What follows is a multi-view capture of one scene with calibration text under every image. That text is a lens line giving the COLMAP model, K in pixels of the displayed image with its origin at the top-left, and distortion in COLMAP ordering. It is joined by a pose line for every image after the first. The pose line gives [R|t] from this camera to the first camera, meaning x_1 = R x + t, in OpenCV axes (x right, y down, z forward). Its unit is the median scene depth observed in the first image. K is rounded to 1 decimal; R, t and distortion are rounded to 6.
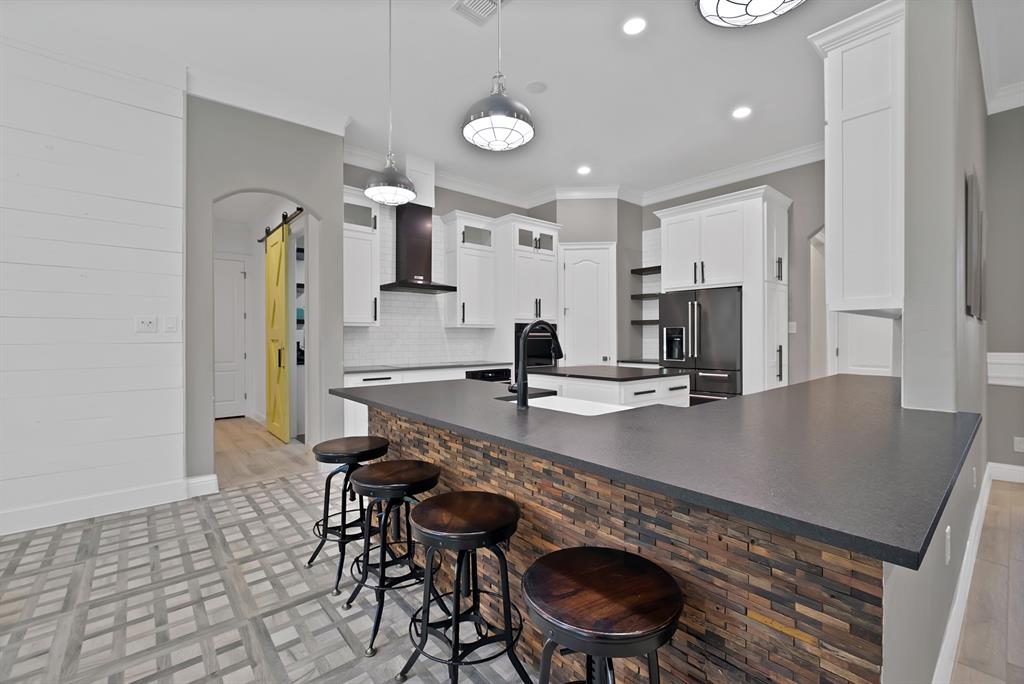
lens RADIAL K [[442.1, 0, 509.6], [0, 442.1, 336.3], [0, 0, 1]] dist [-0.003031, -0.000186]
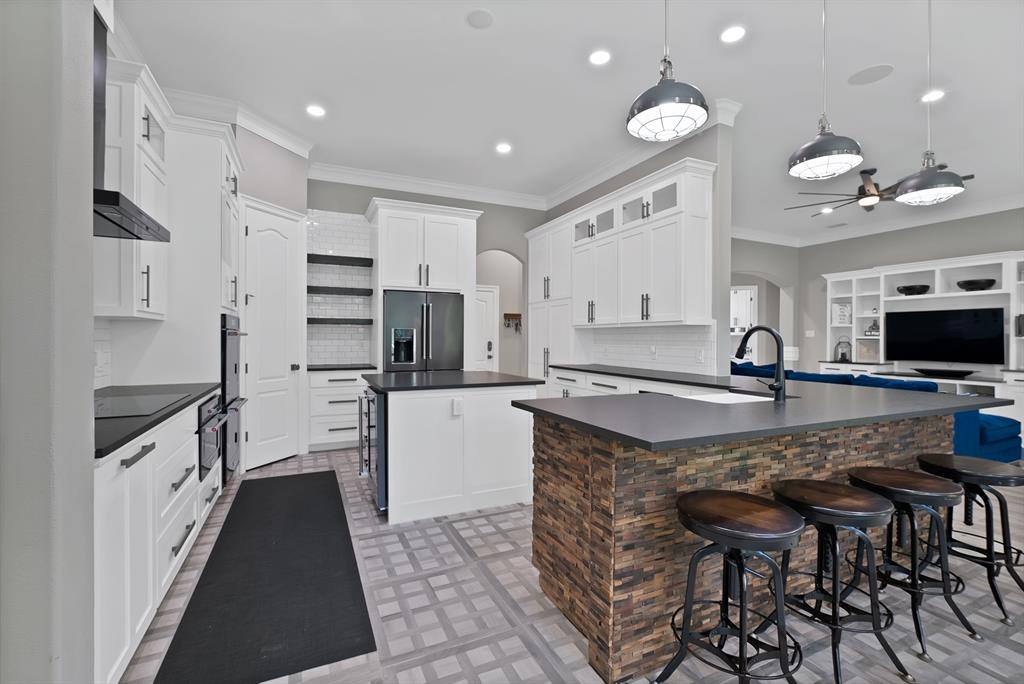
lens RADIAL K [[442.1, 0, 509.7], [0, 442.1, 341.6], [0, 0, 1]] dist [-0.003031, -0.000186]
pose [[0.268008, -0.004519, 0.963406, -1.092070], [-0.003212, 0.999979, 0.005584, 0.004170], [-0.963411, -0.004592, 0.267988, 1.198994]]
